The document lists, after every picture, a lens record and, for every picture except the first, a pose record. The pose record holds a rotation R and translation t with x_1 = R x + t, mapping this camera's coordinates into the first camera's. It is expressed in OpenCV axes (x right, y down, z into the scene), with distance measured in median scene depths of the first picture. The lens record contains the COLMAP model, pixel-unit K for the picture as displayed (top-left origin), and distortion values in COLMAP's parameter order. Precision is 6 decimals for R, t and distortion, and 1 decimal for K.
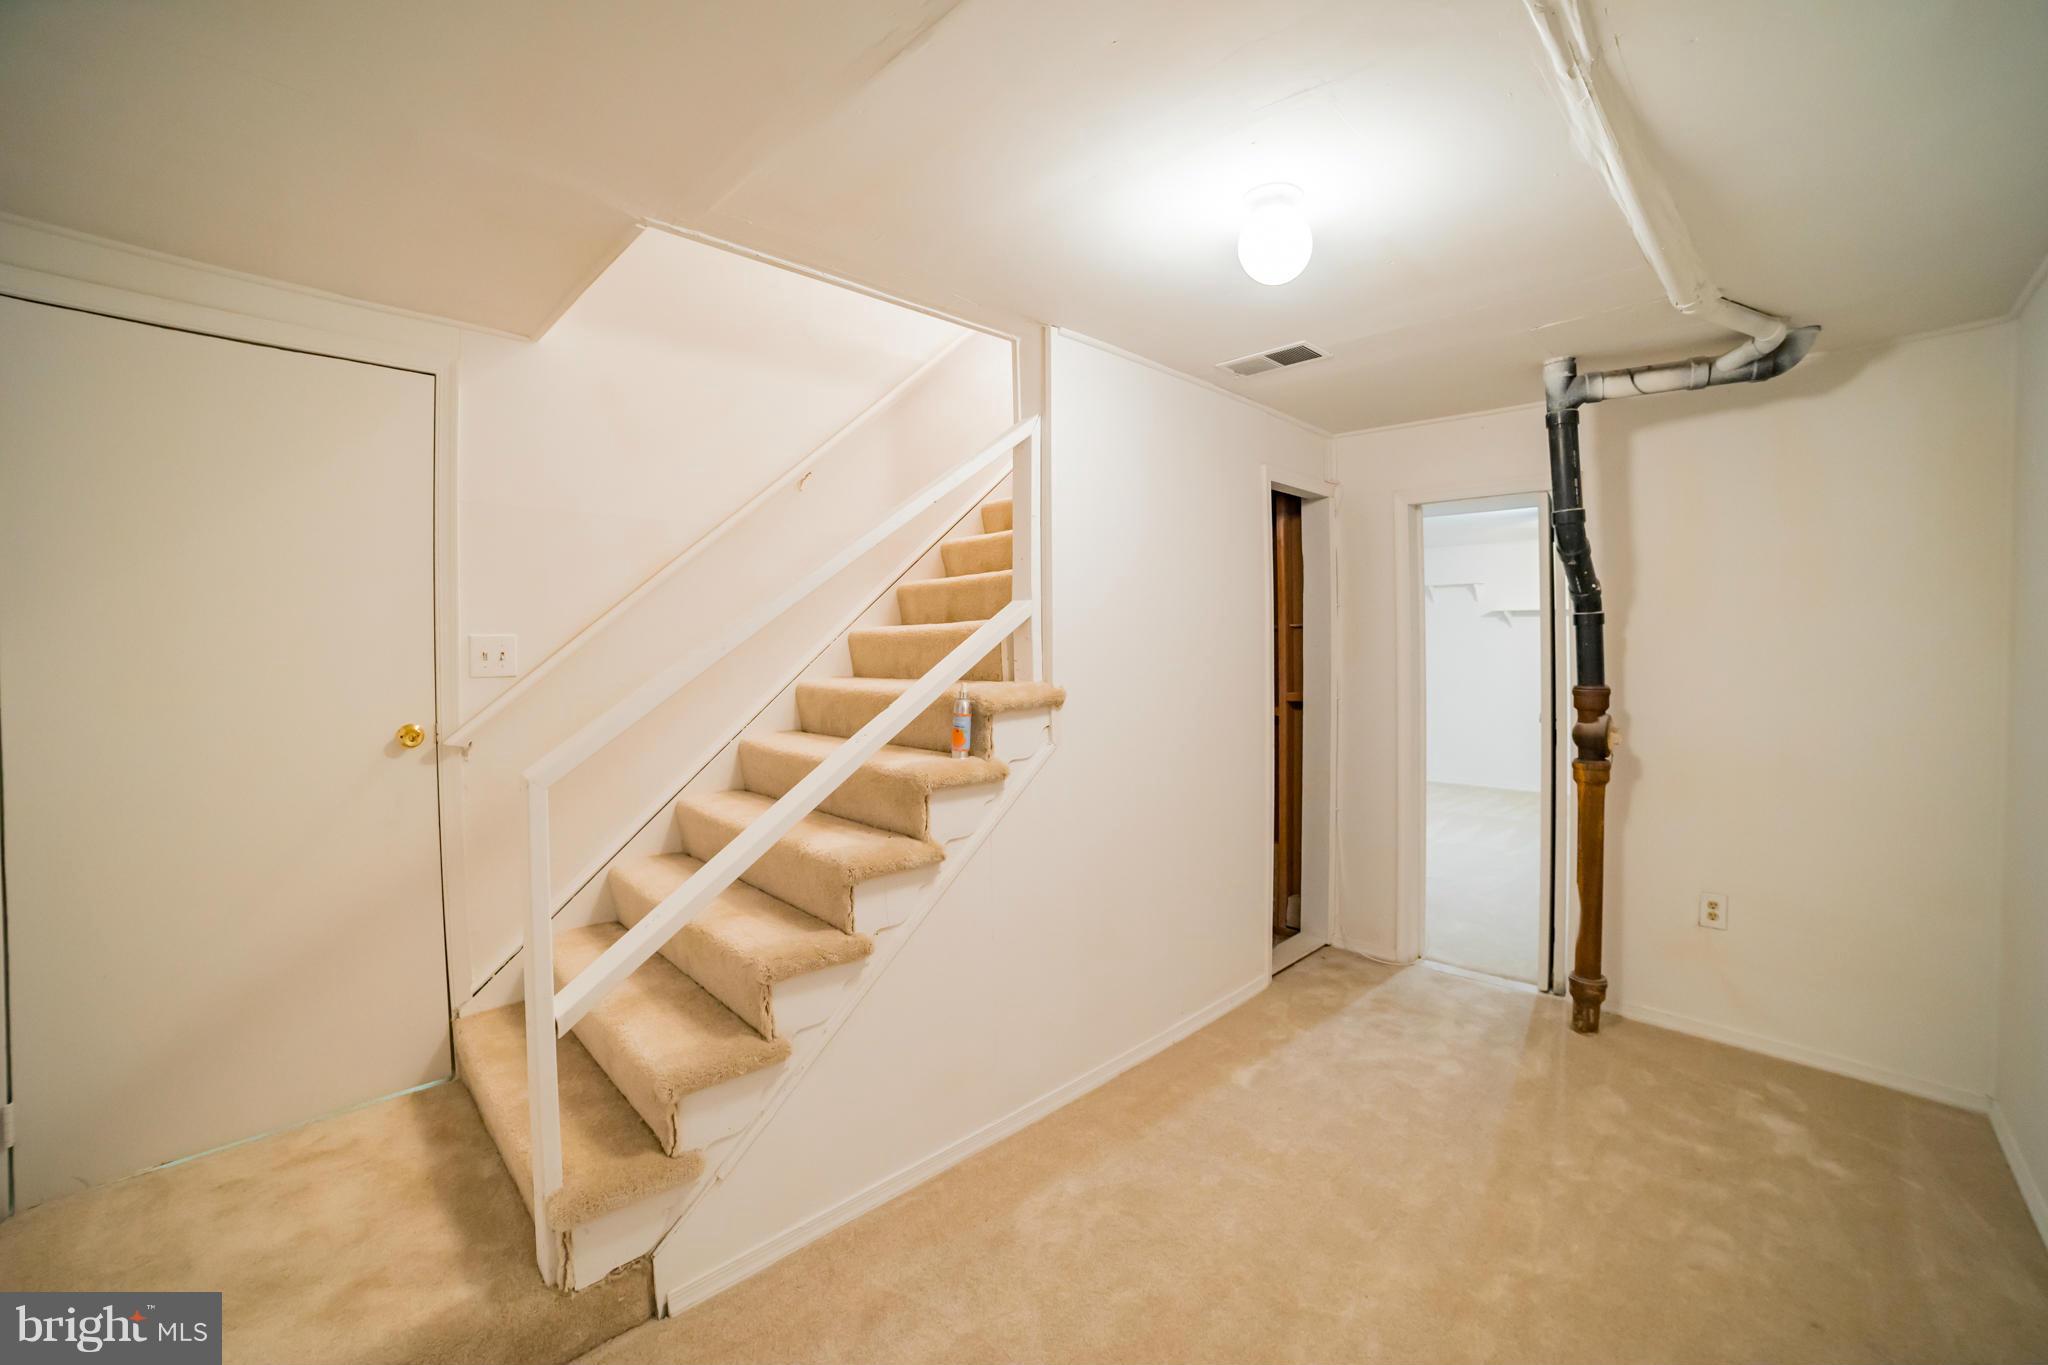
lens RADIAL K [[810.8, 0, 1056.5], [0, 810.8, 677.9], [0, 0, 1]] dist [-0.040451, 0.000159]
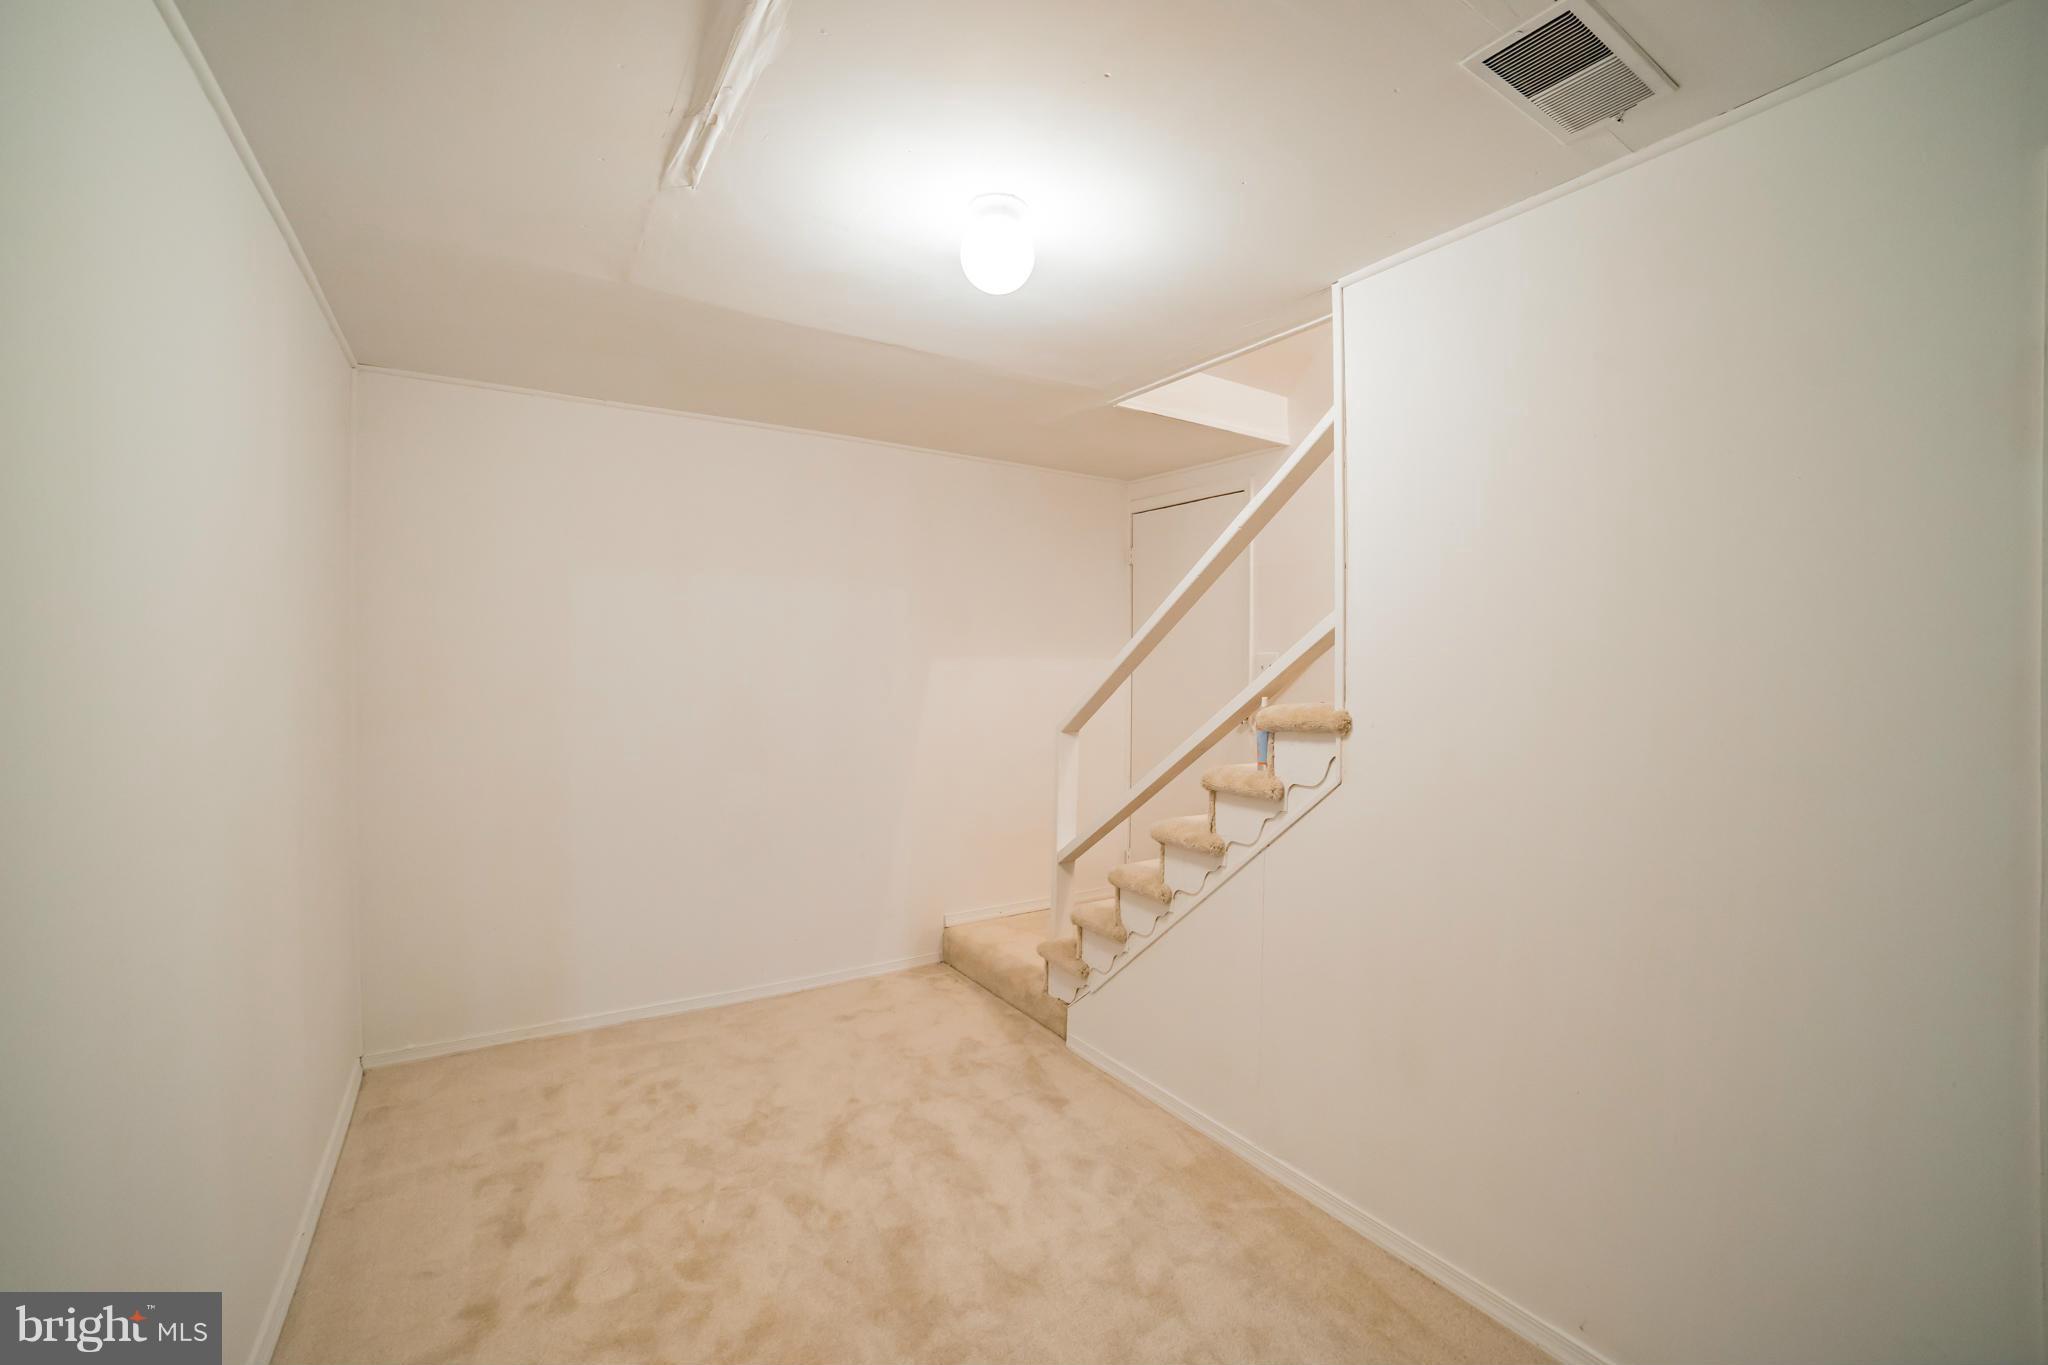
lens RADIAL K [[810.8, 0, 1056.5], [0, 810.8, 677.9], [0, 0, 1]] dist [-0.040451, 0.000159]
pose [[-0.187274, 0.022949, -0.982040, 1.278229], [-0.024368, 0.999311, 0.027999, -0.056437], [0.982005, 0.029174, -0.186585, 1.307935]]
